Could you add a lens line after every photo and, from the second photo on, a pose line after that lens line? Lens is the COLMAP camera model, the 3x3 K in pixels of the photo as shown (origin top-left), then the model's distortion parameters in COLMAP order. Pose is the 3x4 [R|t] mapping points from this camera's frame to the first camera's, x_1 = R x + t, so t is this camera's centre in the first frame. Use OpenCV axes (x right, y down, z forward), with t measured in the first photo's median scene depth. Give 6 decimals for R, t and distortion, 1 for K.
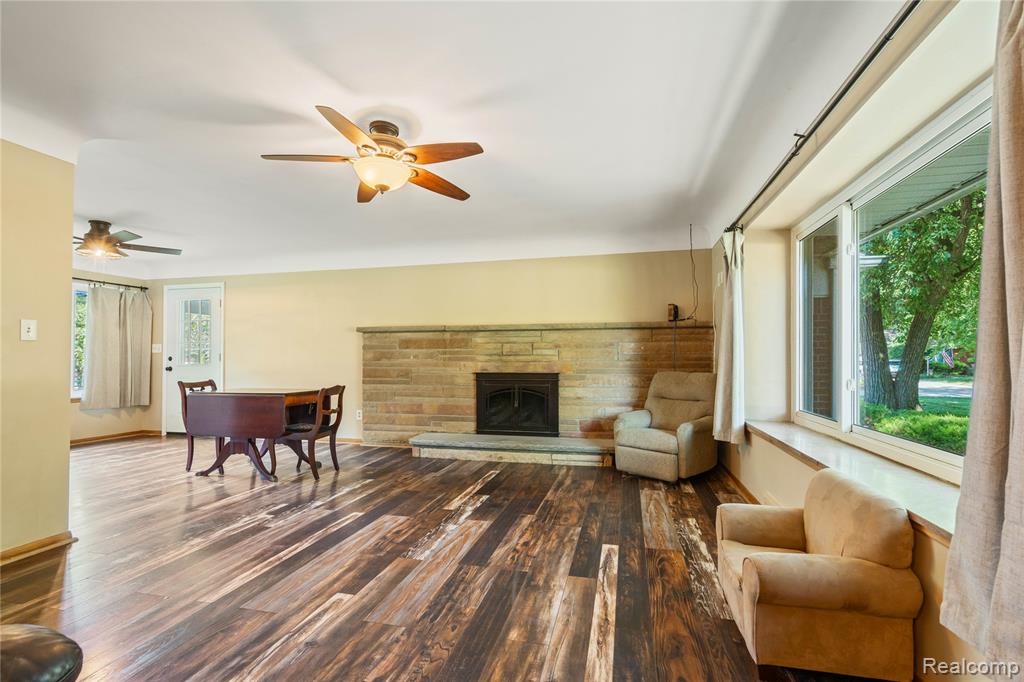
lens RADIAL K [[463.4, 0, 515.2], [0, 463.4, 357.7], [0, 0, 1]] dist [-0.013388, 0.000103]
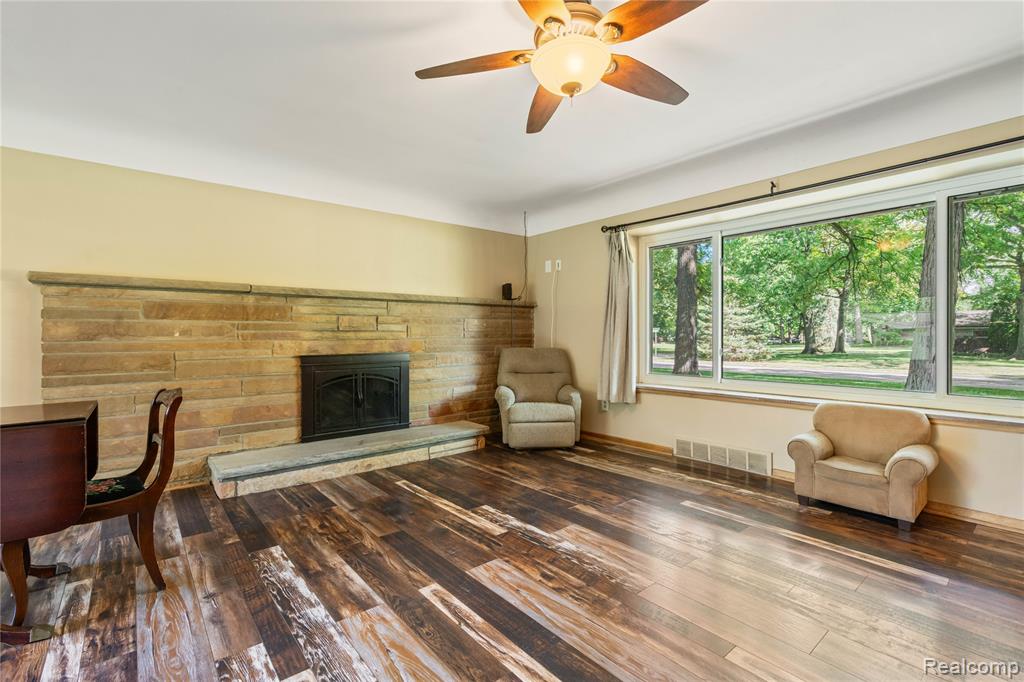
lens RADIAL K [[462.4, 0, 511.6], [0, 462.4, 339.0], [0, 0, 1]] dist [-0.003036, 0.000821]
pose [[0.599389, -0.006976, 0.800427, -0.608977], [0.001420, 0.999970, 0.007652, 0.002666], [-0.800456, -0.003450, 0.599381, 0.438516]]
